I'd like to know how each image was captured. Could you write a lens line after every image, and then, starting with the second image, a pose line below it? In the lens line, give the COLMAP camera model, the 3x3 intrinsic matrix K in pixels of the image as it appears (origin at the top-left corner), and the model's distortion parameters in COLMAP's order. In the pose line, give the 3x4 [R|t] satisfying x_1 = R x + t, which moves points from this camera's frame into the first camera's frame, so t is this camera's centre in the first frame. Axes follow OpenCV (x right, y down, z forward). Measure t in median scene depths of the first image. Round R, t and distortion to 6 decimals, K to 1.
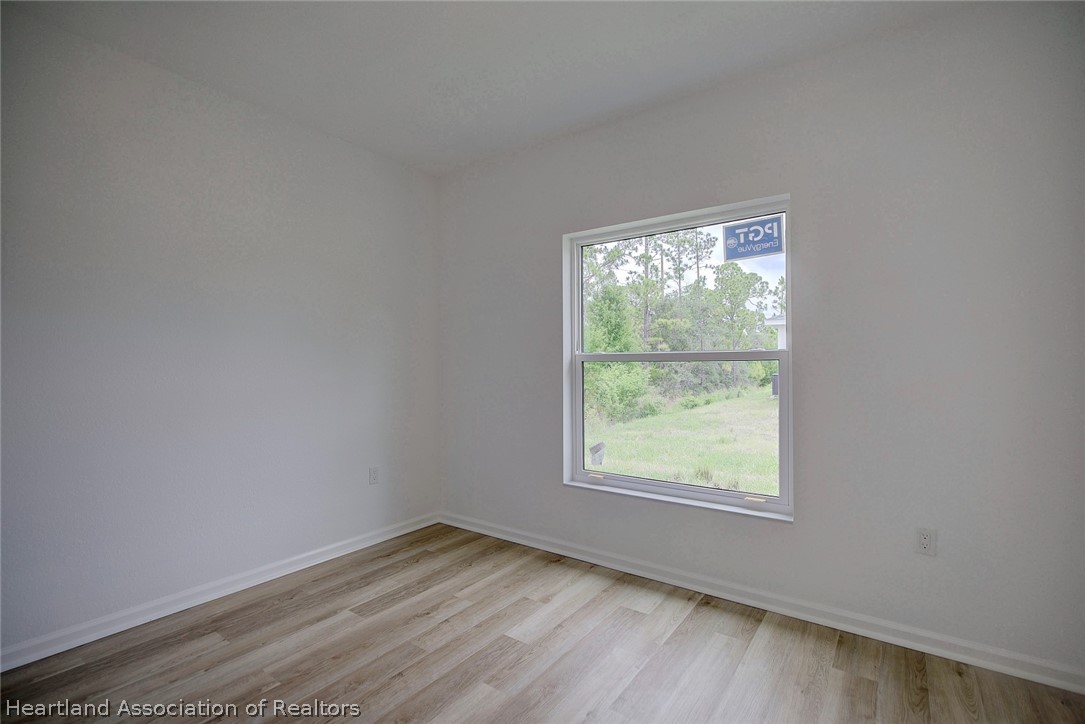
lens RADIAL K [[493.9, 0, 543.0], [0, 493.9, 364.5], [0, 0, 1]] dist [-0.002910, -0.000215]
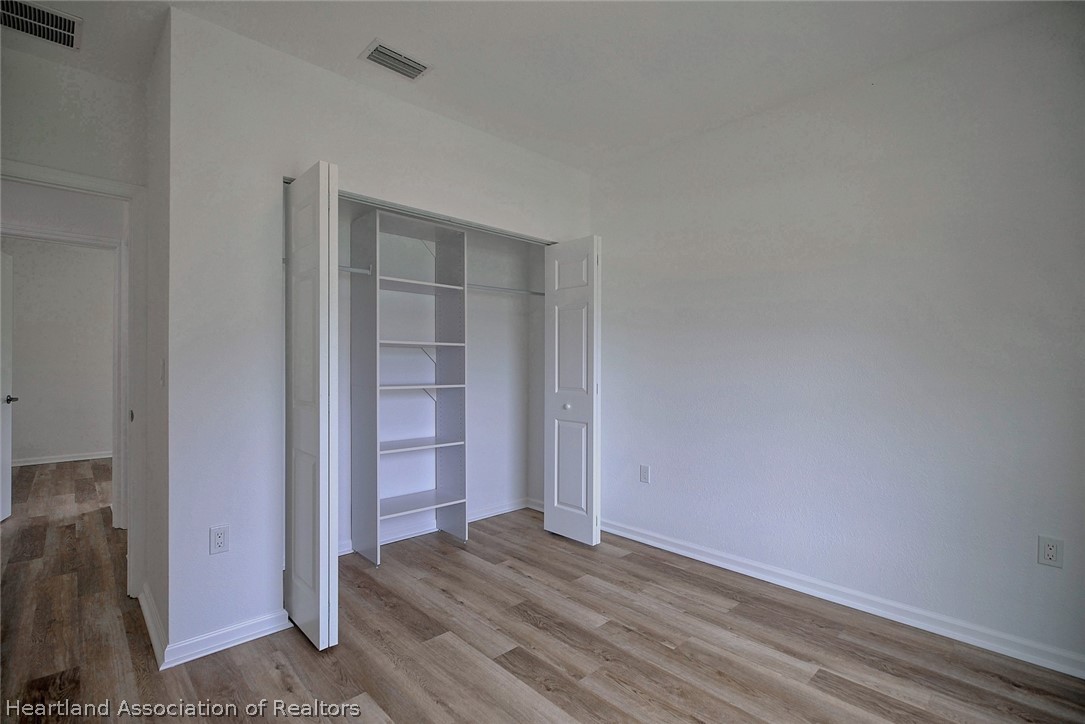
lens RADIAL K [[493.9, 0, 543.0], [0, 493.9, 364.5], [0, 0, 1]] dist [-0.002910, -0.000215]
pose [[-0.173099, -0.002939, -0.984900, 0.484871], [-0.006314, 0.999978, -0.001874, 0.005986], [0.984884, 0.005894, -0.173113, 0.702115]]
